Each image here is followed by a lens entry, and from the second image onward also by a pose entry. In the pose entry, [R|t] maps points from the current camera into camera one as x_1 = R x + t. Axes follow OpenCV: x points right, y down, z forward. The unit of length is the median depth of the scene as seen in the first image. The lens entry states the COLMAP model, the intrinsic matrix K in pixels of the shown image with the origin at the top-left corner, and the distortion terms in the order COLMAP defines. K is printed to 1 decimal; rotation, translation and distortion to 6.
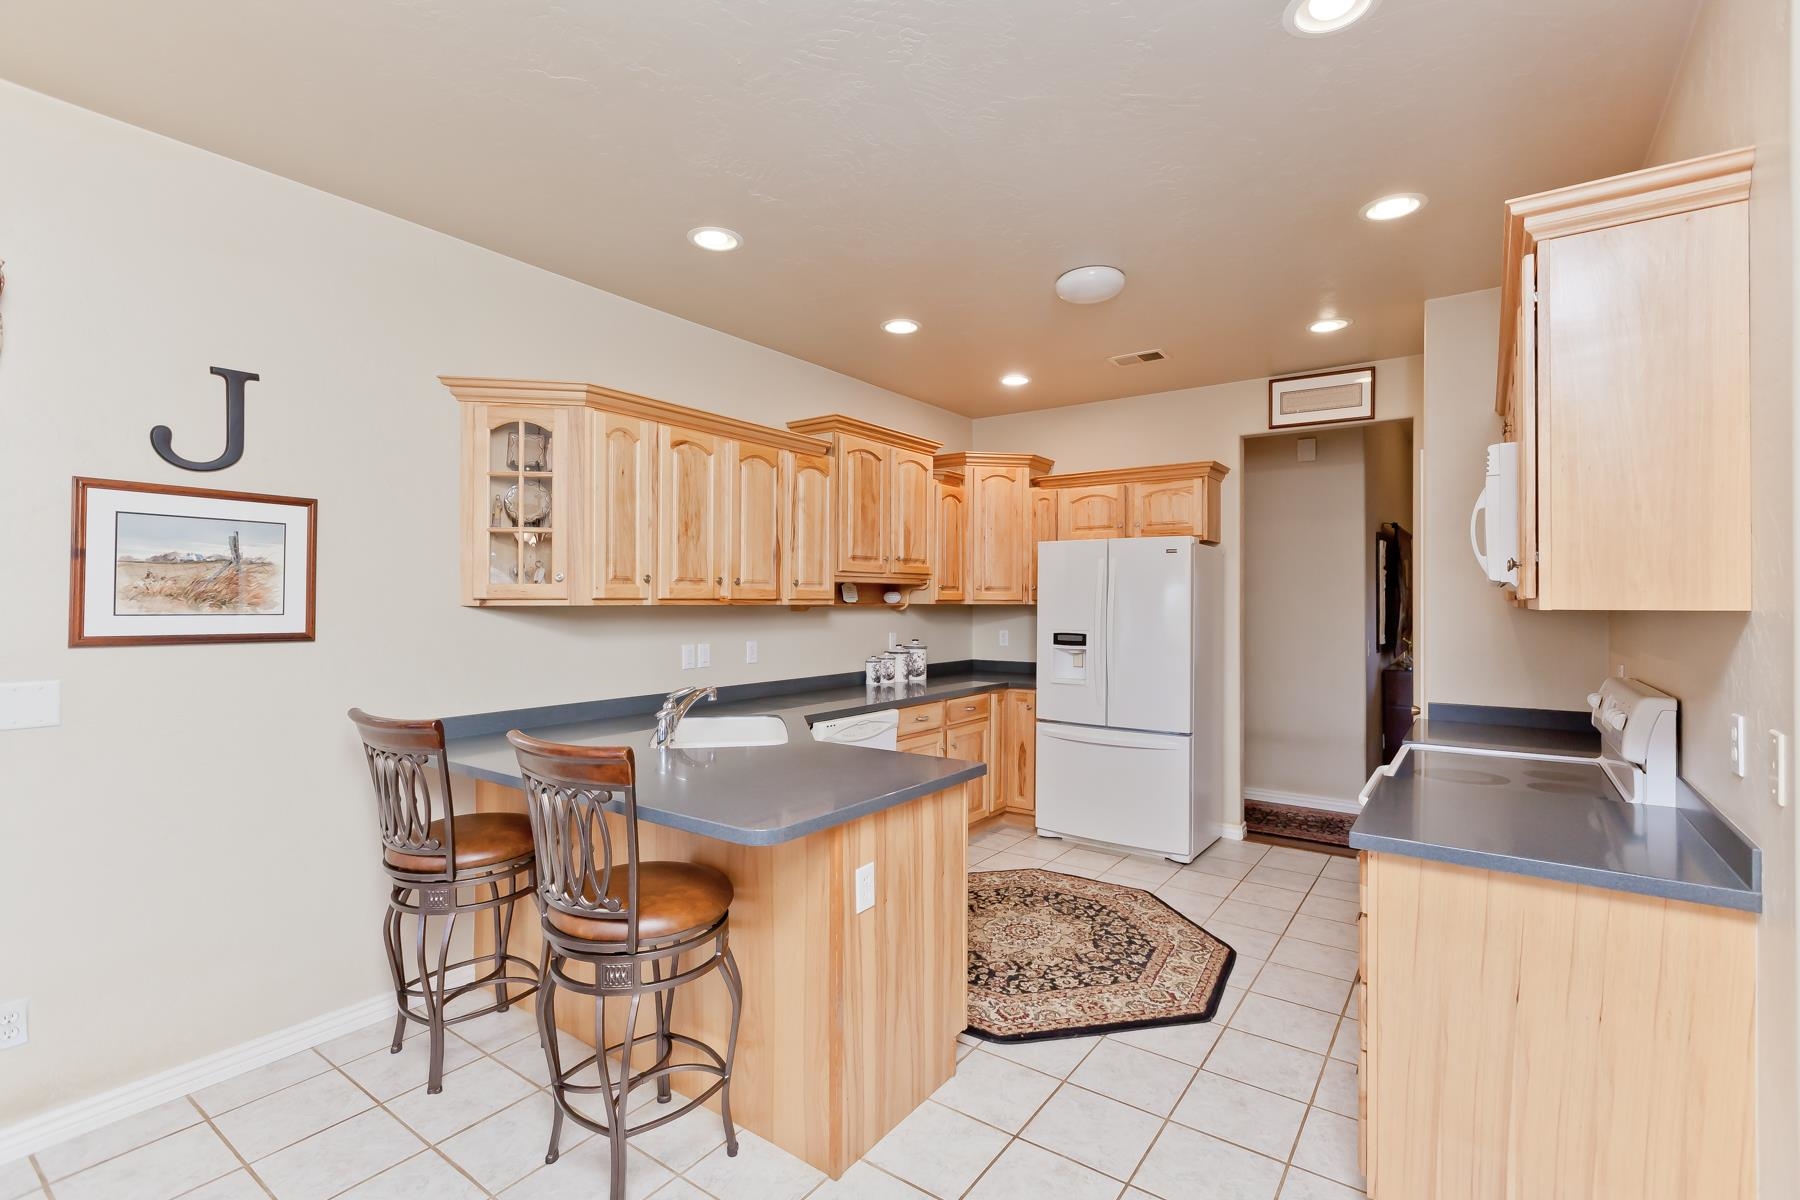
lens RADIAL K [[812.7, 0, 915.6], [0, 812.7, 593.8], [0, 0, 1]] dist [0.006832, -0.001336]
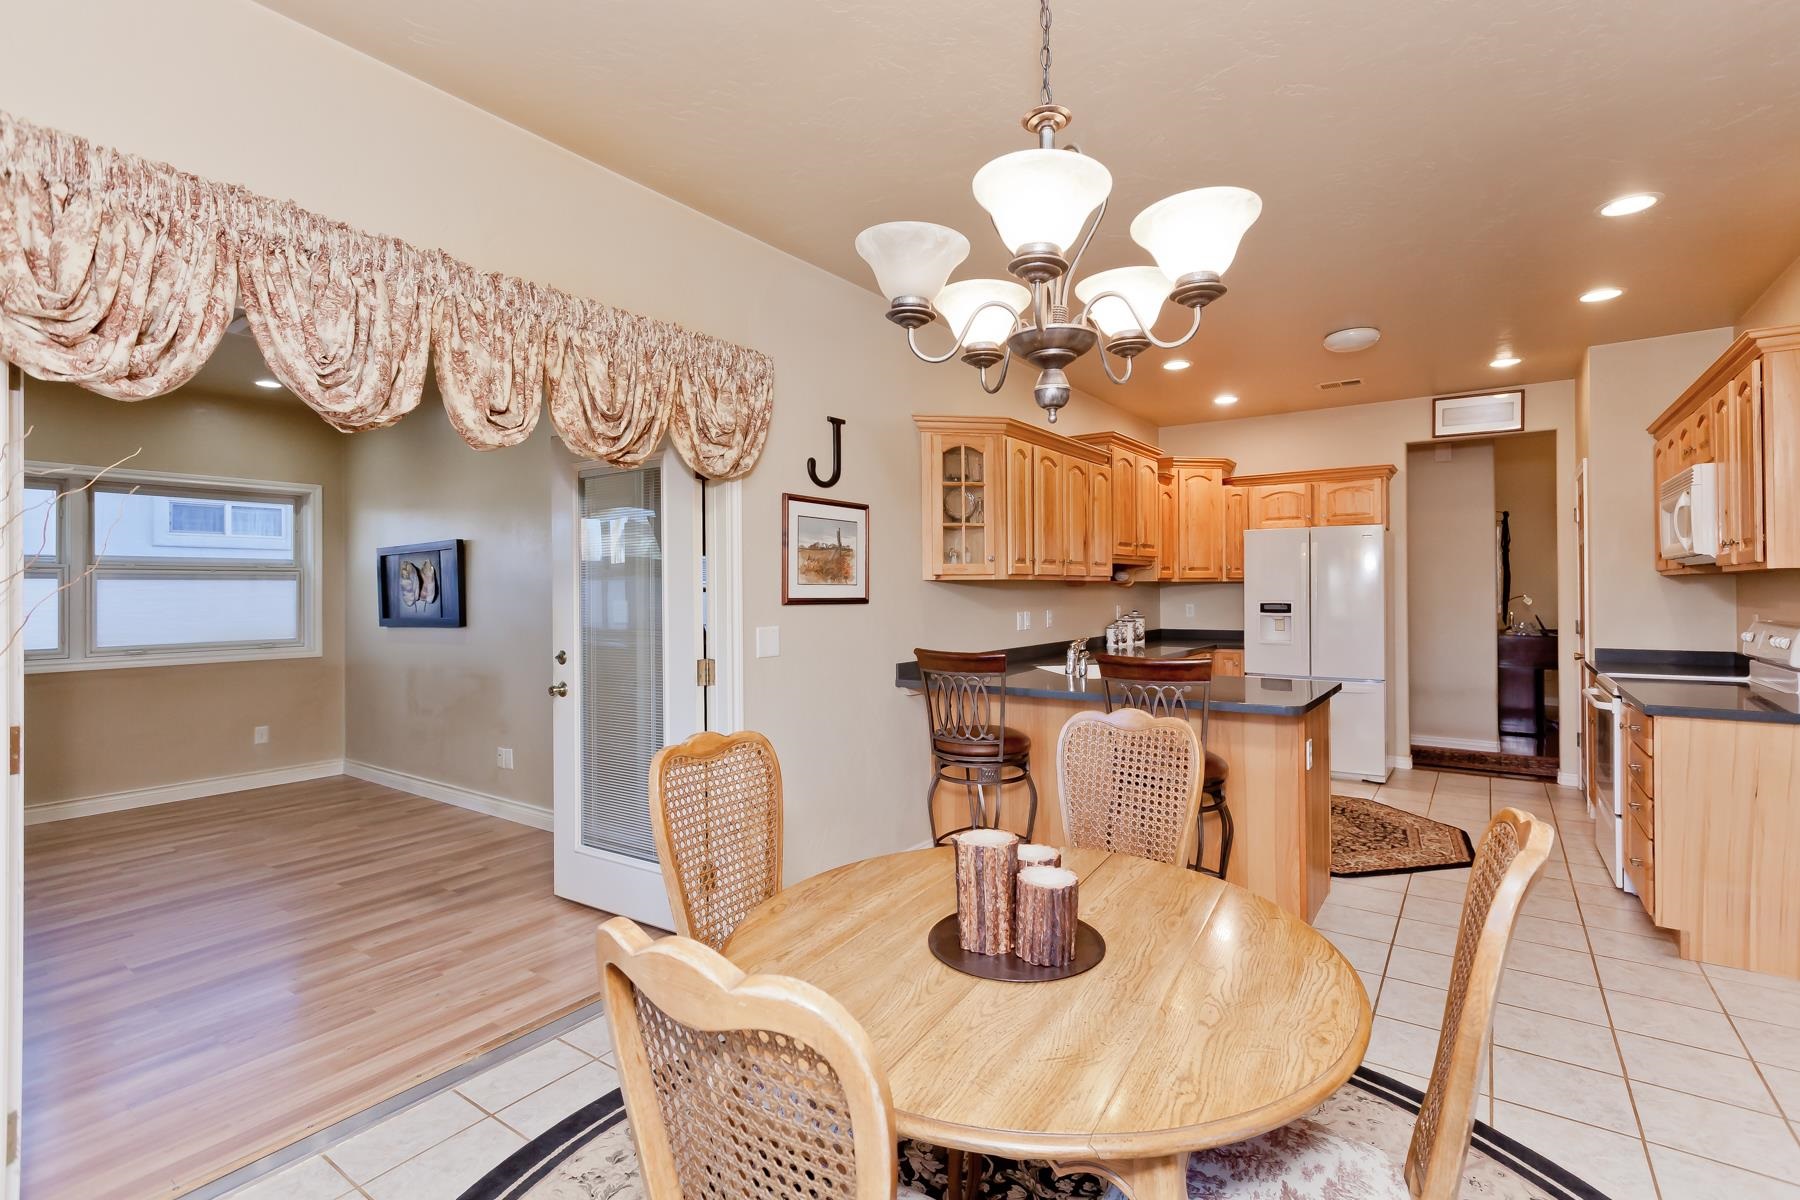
lens RADIAL K [[812.7, 0, 942.1], [0, 812.7, 584.2], [0, 0, 1]] dist [0.006832, -0.001336]
pose [[0.999788, -0.008753, 0.018618, -0.381879], [0.008701, 0.999958, 0.002907, 0.012359], [-0.018643, -0.002745, 0.999822, -0.261160]]
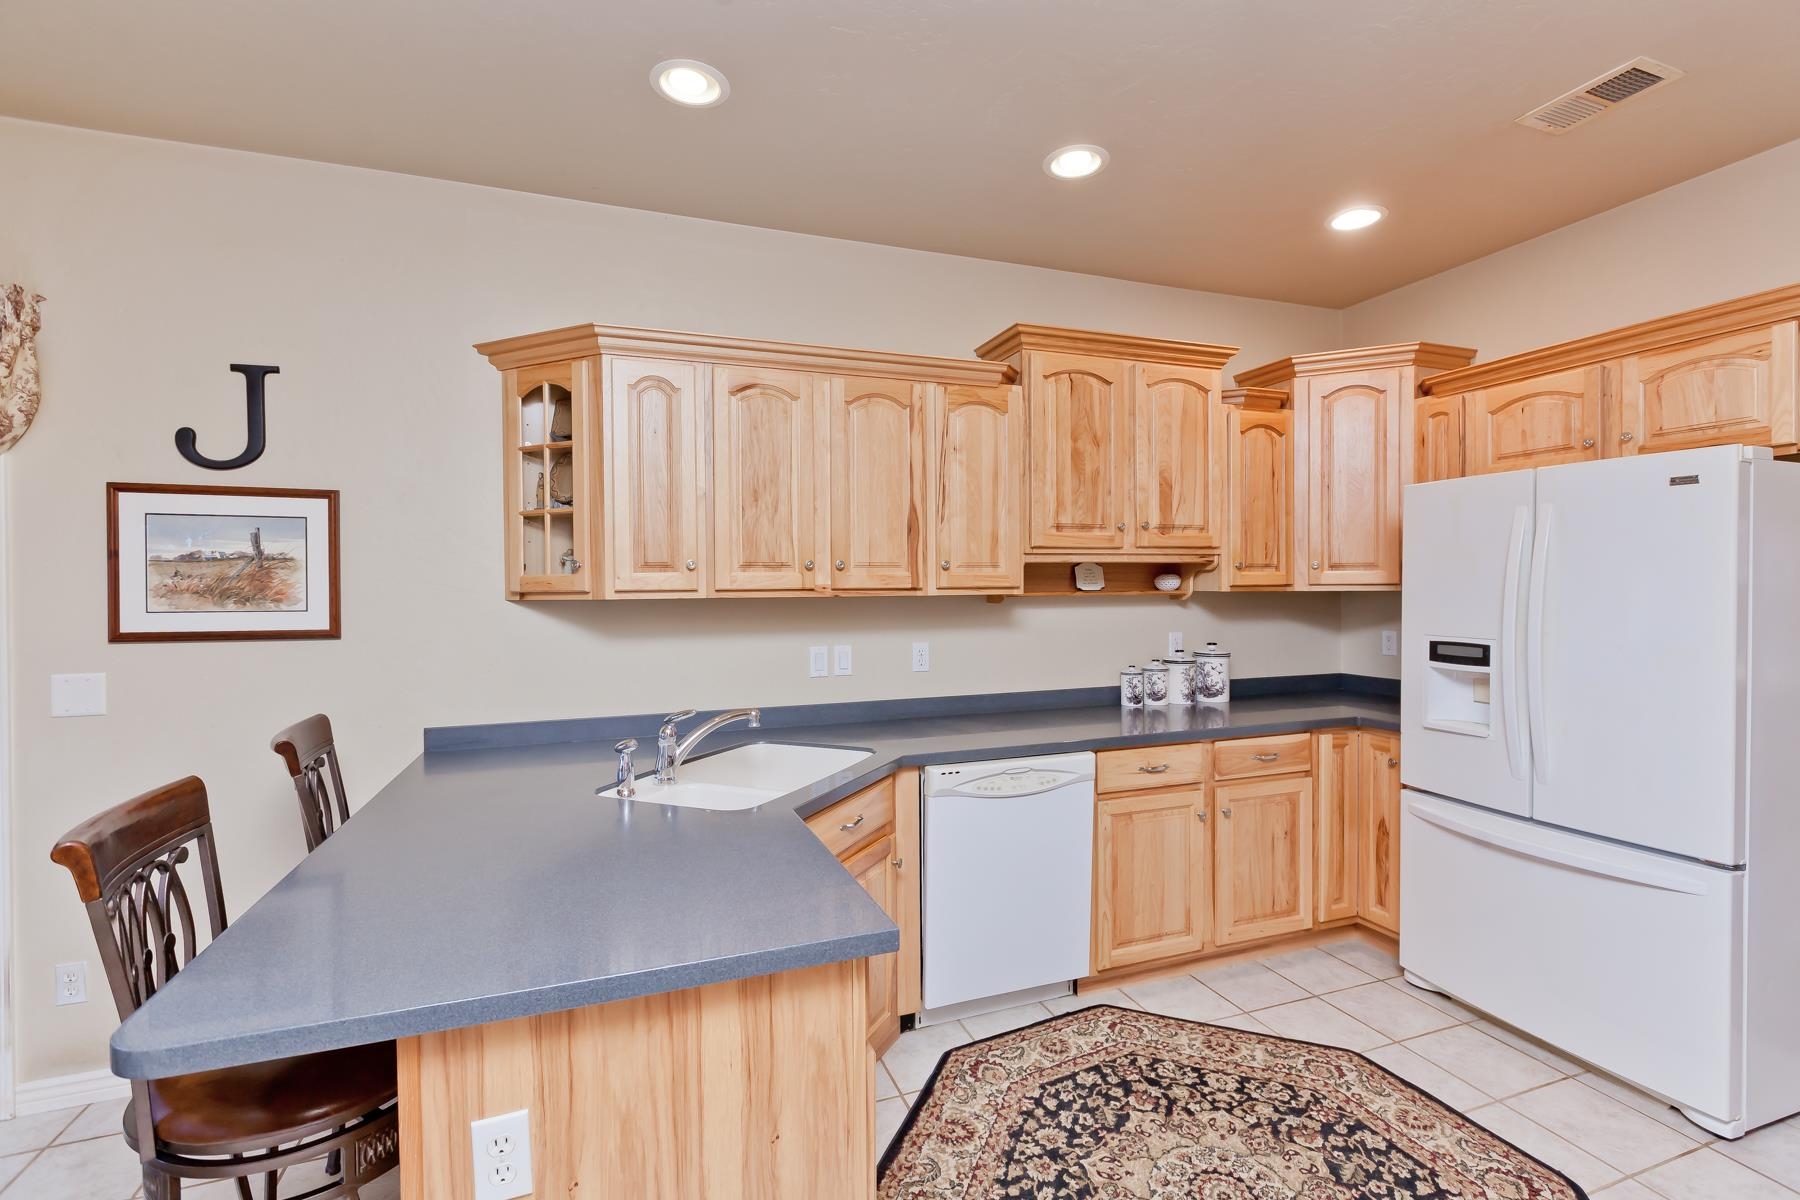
lens RADIAL K [[812.7, 0, 909.4], [0, 812.7, 593.2], [0, 0, 1]] dist [0.006832, -0.001336]
pose [[0.825678, -0.004302, -0.564125, 0.215781], [0.014879, 0.999789, 0.014153, 0.000599], [0.563945, -0.020080, 0.825568, 0.353622]]
